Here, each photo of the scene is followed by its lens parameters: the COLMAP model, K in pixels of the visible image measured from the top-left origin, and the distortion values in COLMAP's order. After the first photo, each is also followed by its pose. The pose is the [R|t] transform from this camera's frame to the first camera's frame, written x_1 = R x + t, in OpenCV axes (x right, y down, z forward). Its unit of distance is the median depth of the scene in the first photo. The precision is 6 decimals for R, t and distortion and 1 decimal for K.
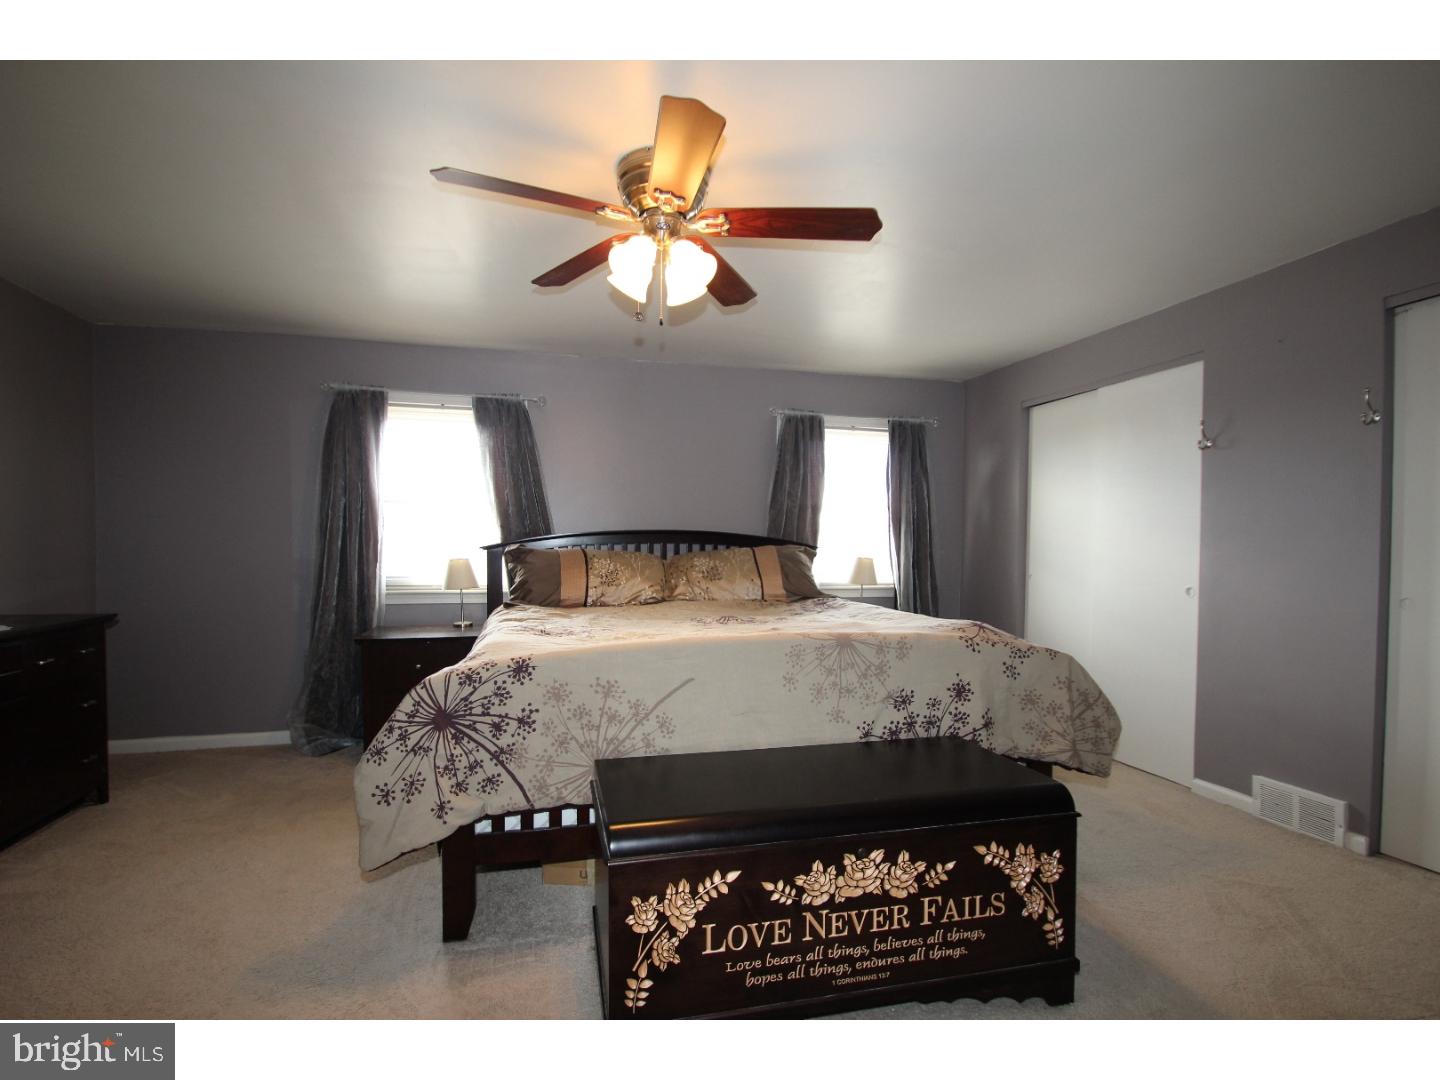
lens RADIAL K [[666.8, 0, 709.4], [0, 666.8, 565.1], [0, 0, 1]] dist [-0.004160, -0.000872]
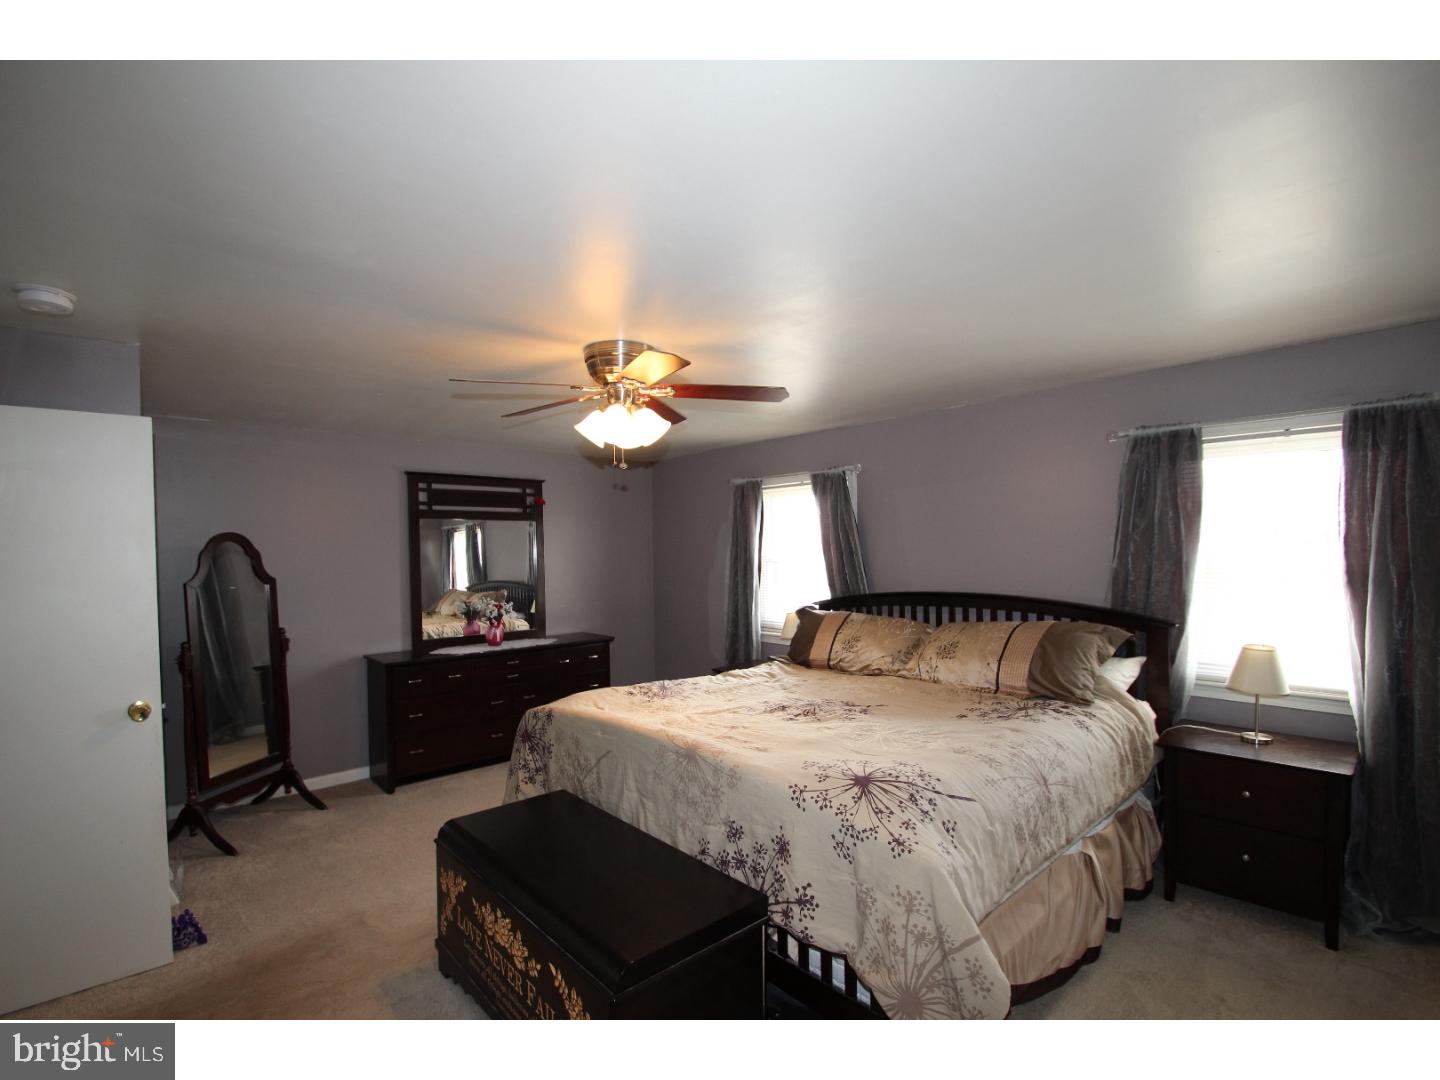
lens RADIAL K [[666.8, 0, 709.4], [0, 666.8, 565.1], [0, 0, 1]] dist [-0.004160, -0.000872]
pose [[0.477165, 0.009319, -0.878765, 0.669533], [-0.007095, 0.999952, 0.006752, -0.109825], [0.878785, 0.003013, 0.477208, 0.319255]]
